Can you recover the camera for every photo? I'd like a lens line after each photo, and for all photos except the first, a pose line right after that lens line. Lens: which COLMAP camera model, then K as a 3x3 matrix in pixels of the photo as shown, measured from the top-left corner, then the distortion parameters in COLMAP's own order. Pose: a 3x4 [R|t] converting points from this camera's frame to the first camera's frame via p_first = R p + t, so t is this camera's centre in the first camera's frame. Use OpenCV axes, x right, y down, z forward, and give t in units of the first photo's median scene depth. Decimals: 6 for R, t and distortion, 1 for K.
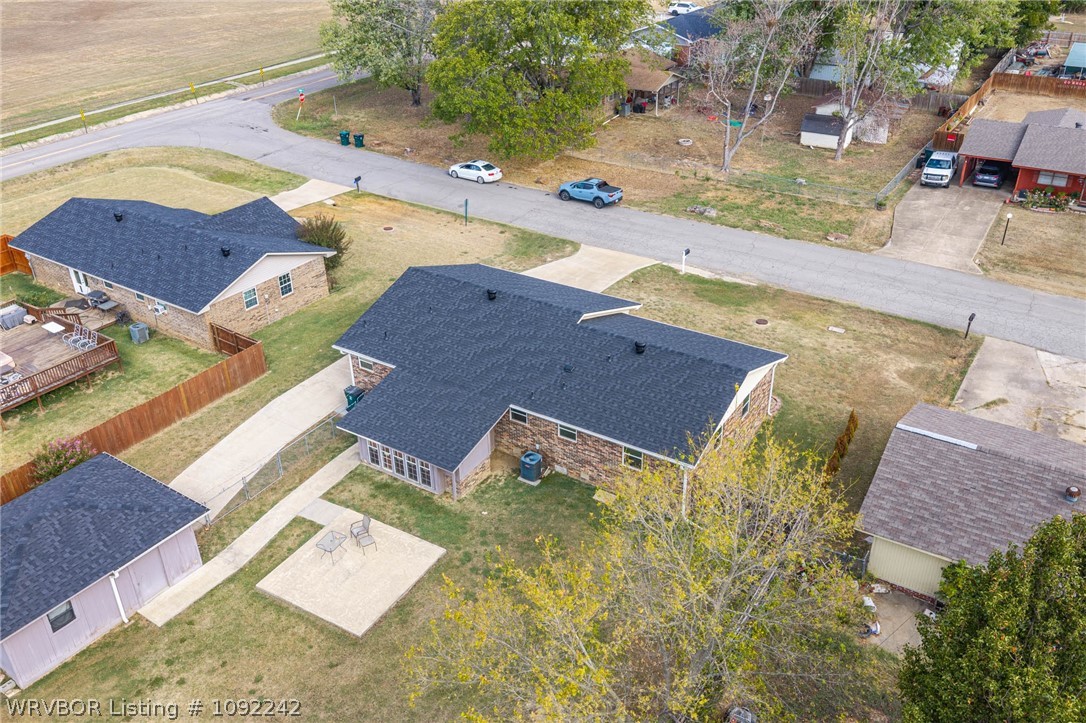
lens RADIAL K [[896.7, 0, 546.4], [0, 896.7, 361.3], [0, 0, 1]] dist [0.026255, -0.047257]
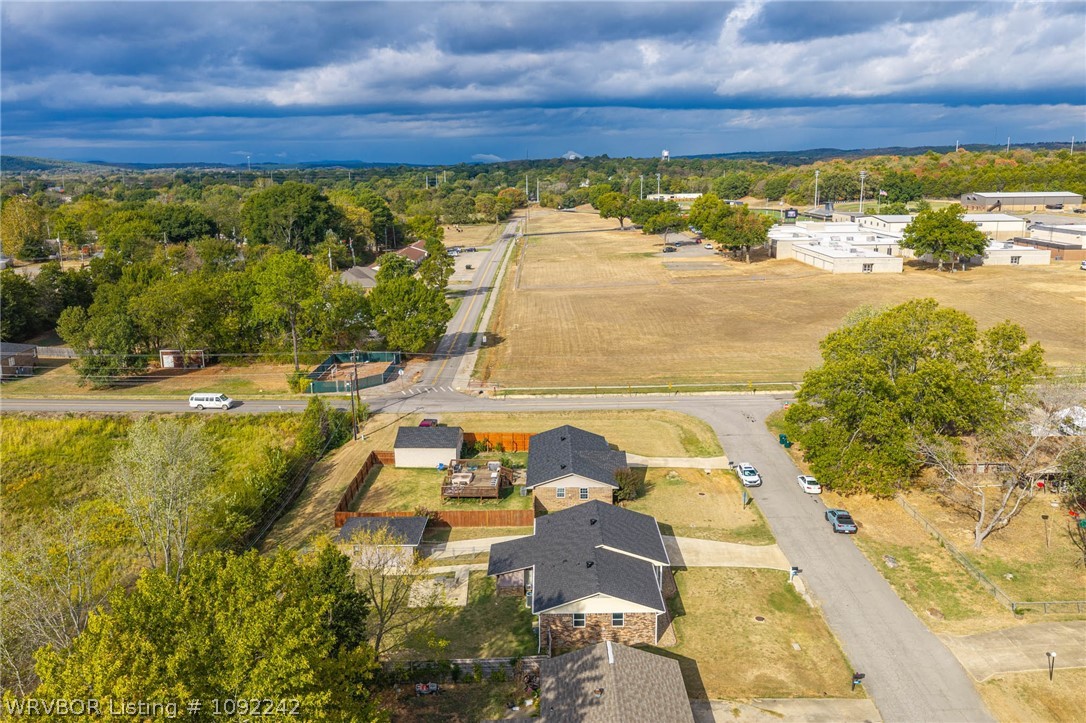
lens RADIAL K [[896.7, 0, 546.4], [0, 896.7, 361.3], [0, 0, 1]] dist [0.026255, -0.047257]
pose [[0.548365, 0.191380, -0.814045, 0.972785], [-0.408078, 0.910924, -0.060738, -0.163609], [0.729910, 0.365501, 0.577617, -0.205888]]
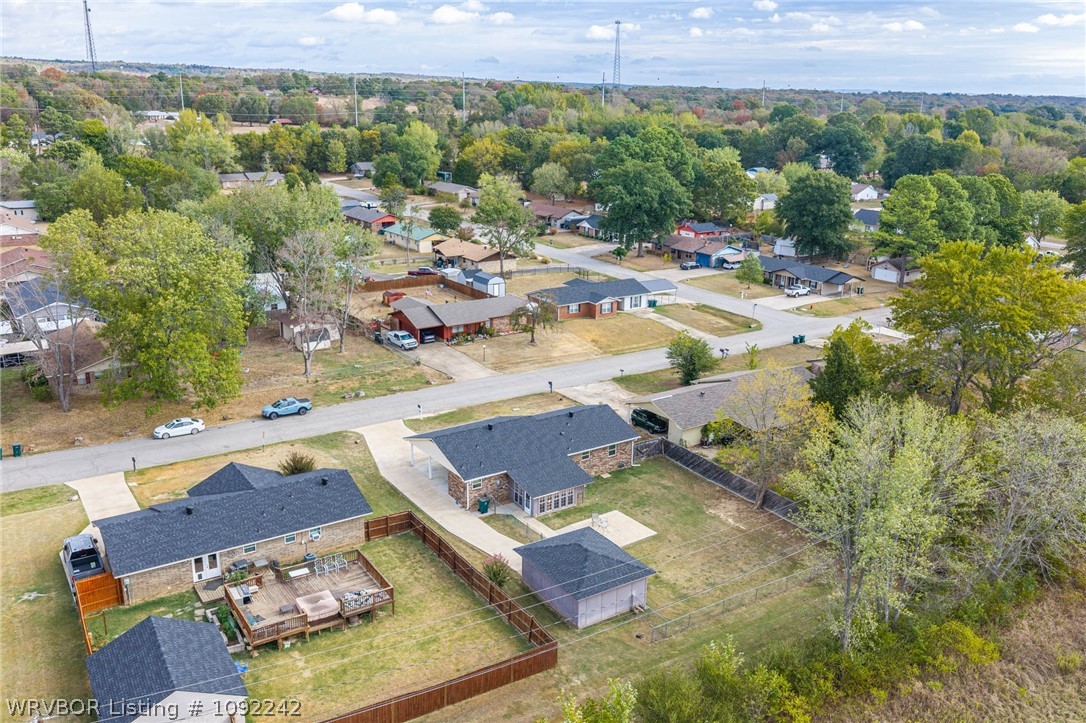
lens RADIAL K [[896.7, 0, 546.4], [0, 896.7, 361.3], [0, 0, 1]] dist [0.026255, -0.047257]
pose [[0.379807, -0.239287, 0.893582, -1.177848], [0.432000, 0.900045, 0.057401, -0.181804], [-0.817999, 0.364226, 0.445215, 0.018984]]
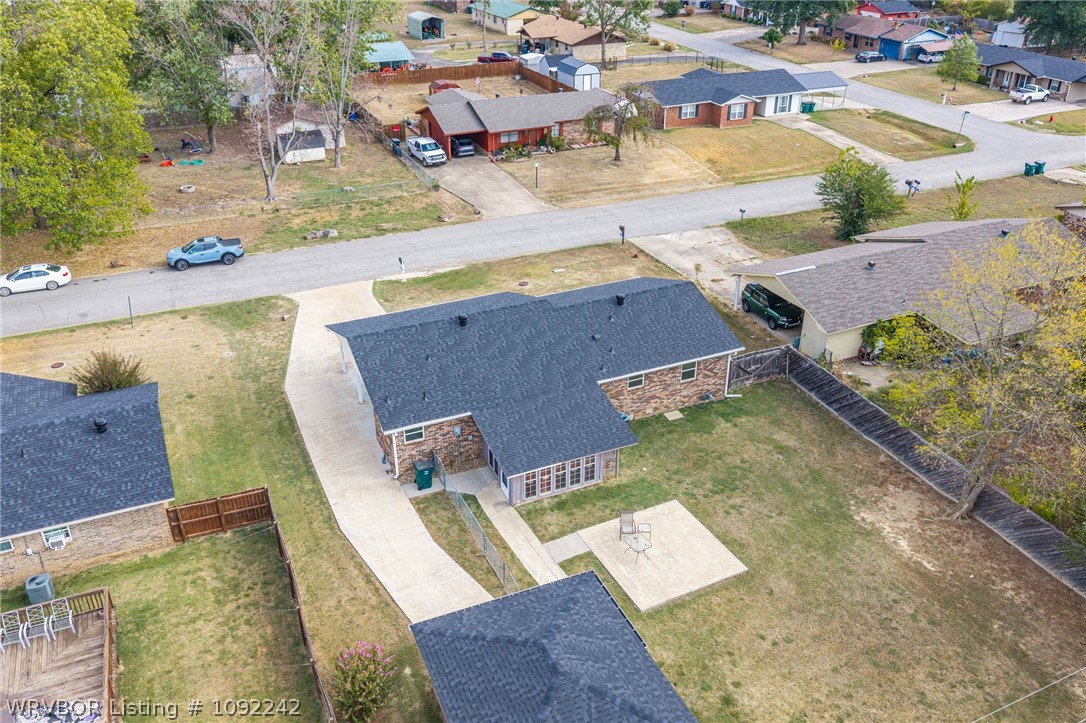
lens RADIAL K [[896.7, 0, 546.4], [0, 896.7, 361.3], [0, 0, 1]] dist [0.026255, -0.047257]
pose [[0.531628, -0.385301, 0.754264, -0.571478], [0.404665, 0.897867, 0.173438, -0.122464], [-0.744055, 0.213020, 0.633249, 0.208771]]
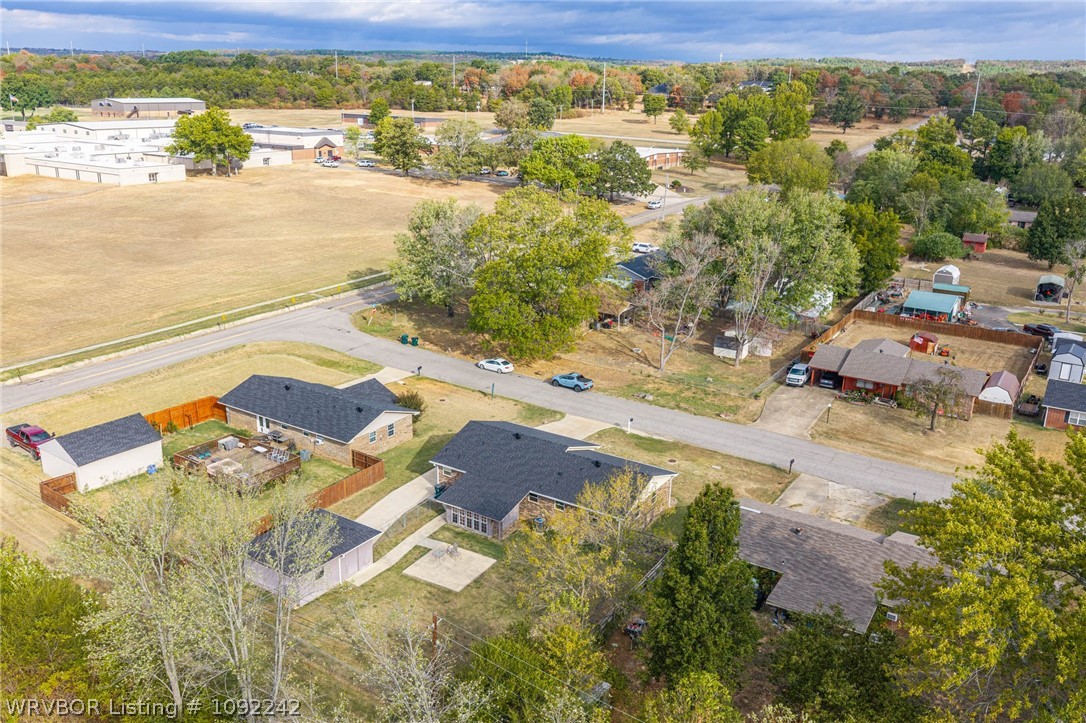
lens RADIAL K [[896.7, 0, 546.4], [0, 896.7, 361.3], [0, 0, 1]] dist [0.026255, -0.047257]
pose [[0.999103, 0.035117, 0.023668, -0.037458], [-0.029567, 0.978566, -0.203800, 0.104227], [-0.030318, 0.202917, 0.978726, -0.578163]]
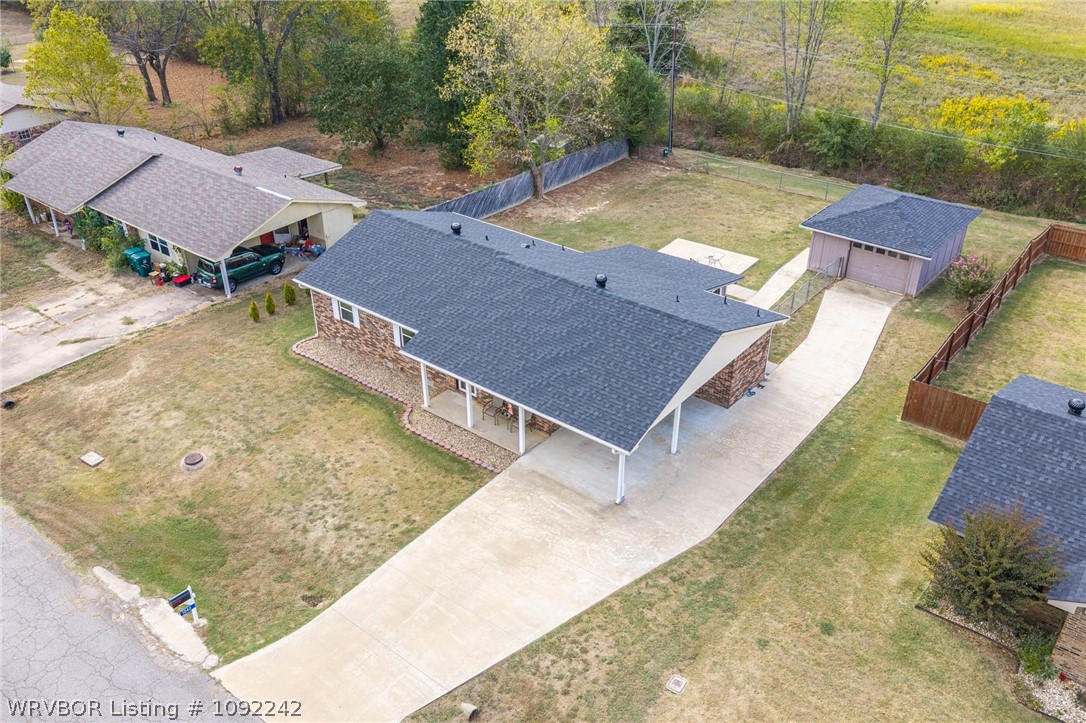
lens RADIAL K [[896.7, 0, 546.4], [0, 896.7, 361.3], [0, 0, 1]] dist [0.026255, -0.047257]
pose [[-0.995563, -0.028831, 0.089567, -0.061745], [0.063203, 0.500279, 0.863554, -0.530465], [-0.069706, 0.865384, -0.496238, 1.048618]]
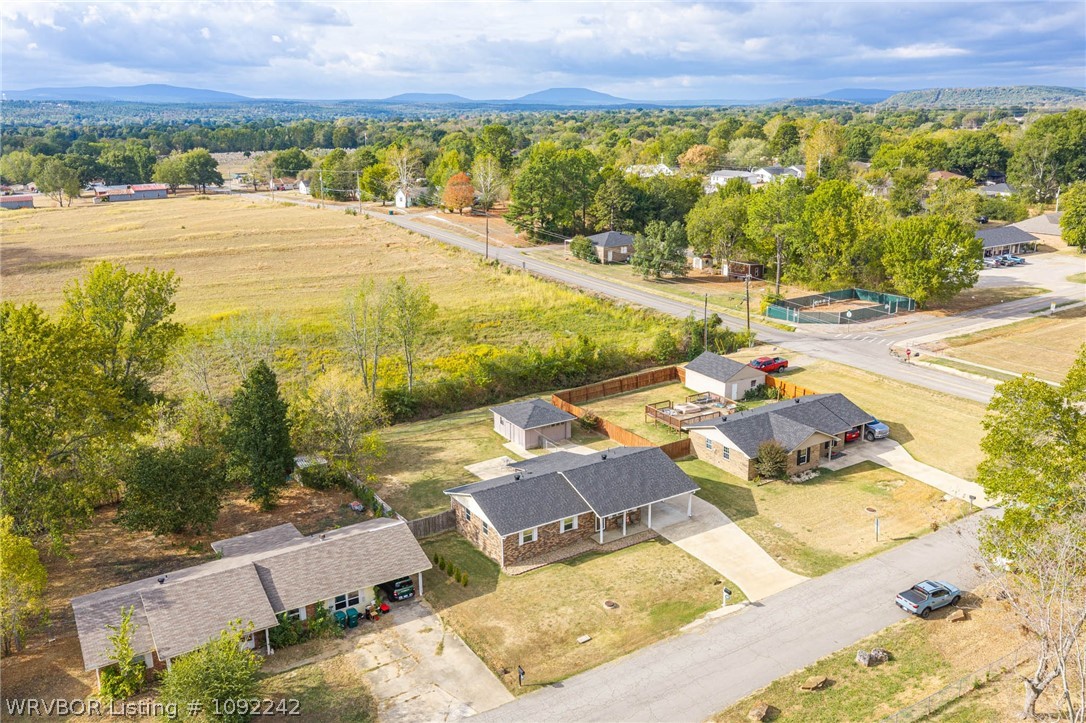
lens RADIAL K [[896.7, 0, 546.4], [0, 896.7, 361.3], [0, 0, 1]] dist [0.026255, -0.047257]
pose [[-0.421751, 0.270322, -0.865478, 1.087557], [-0.424500, 0.784584, 0.451916, -0.719858], [0.801203, 0.557992, -0.216147, 0.851423]]
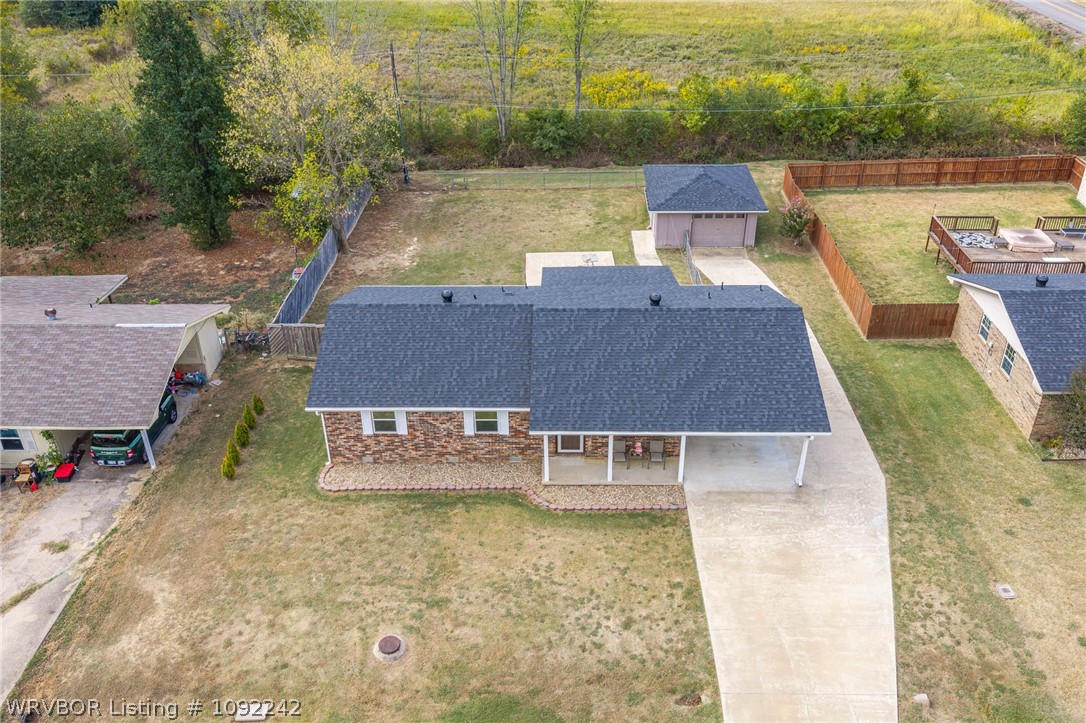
lens RADIAL K [[896.7, 0, 546.4], [0, 896.7, 361.3], [0, 0, 1]] dist [0.026255, -0.047257]
pose [[-0.846230, 0.296820, -0.442485, 0.292565], [-0.237020, 0.534064, 0.811540, -0.497246], [0.477197, 0.791627, -0.381588, 0.938390]]
